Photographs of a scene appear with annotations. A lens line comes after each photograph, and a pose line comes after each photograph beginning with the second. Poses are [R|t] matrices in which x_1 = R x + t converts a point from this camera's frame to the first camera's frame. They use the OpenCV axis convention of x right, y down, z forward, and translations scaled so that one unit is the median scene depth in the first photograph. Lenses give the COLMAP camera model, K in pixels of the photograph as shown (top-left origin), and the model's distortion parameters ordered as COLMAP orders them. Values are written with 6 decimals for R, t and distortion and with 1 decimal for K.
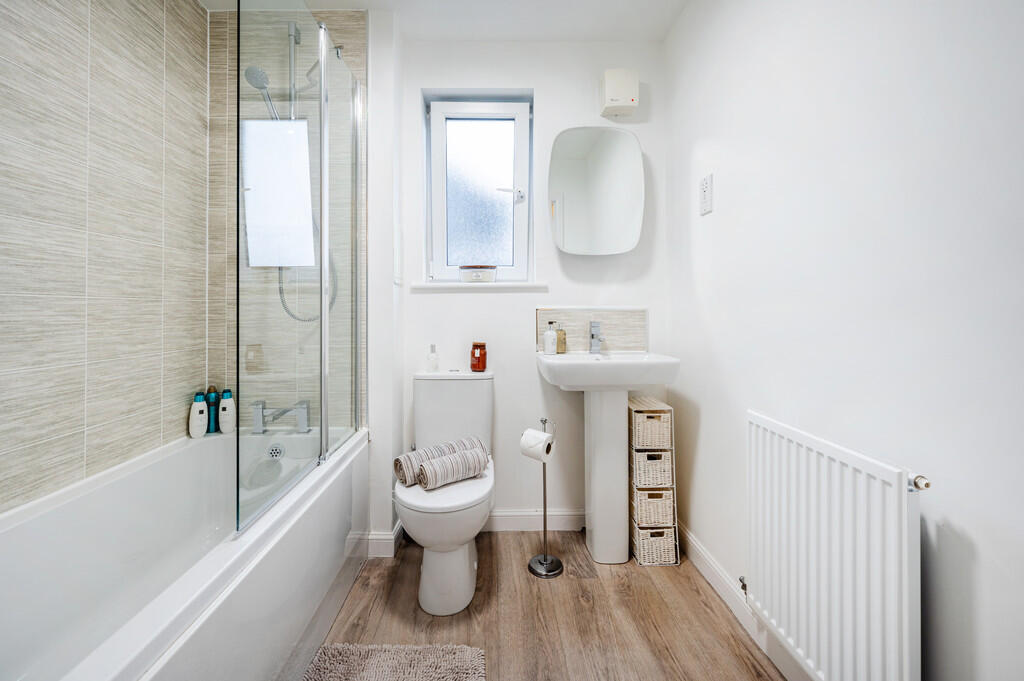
lens RADIAL K [[410.0, 0, 493.1], [0, 410.0, 300.5], [0, 0, 1]] dist [-0.002175, 0.000625]
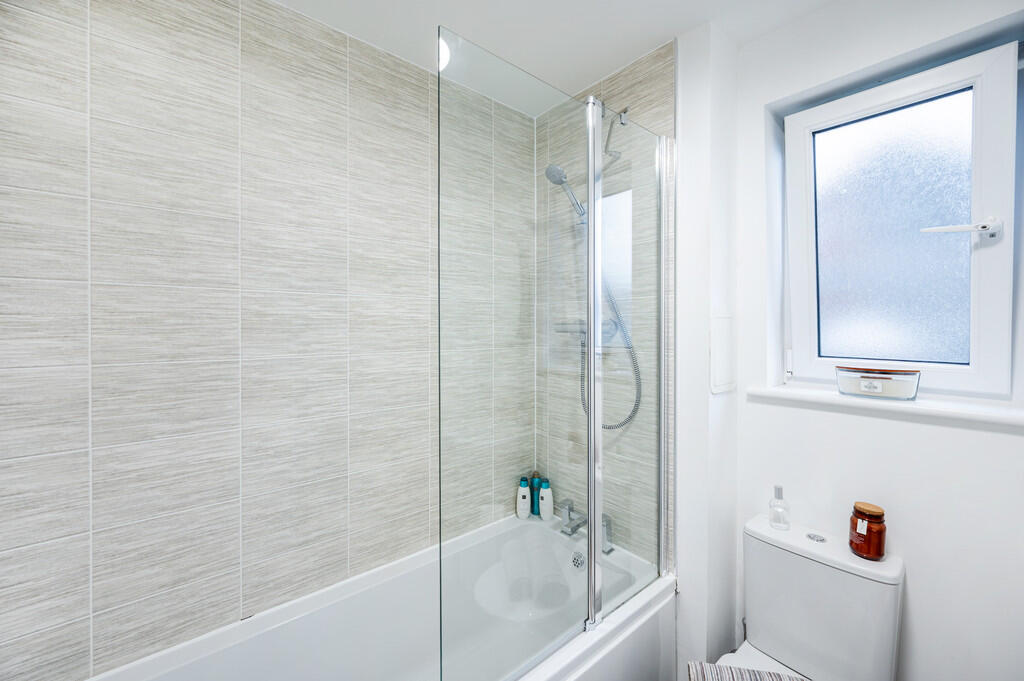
lens RADIAL K [[410.0, 0, 514.4], [0, 410.0, 334.3], [0, 0, 1]] dist [-0.002175, 0.000625]
pose [[0.648537, 0.010362, -0.761112, 0.086465], [-0.000057, 0.999908, 0.013564, -0.163960], [0.761183, -0.008753, 0.648478, 0.268034]]
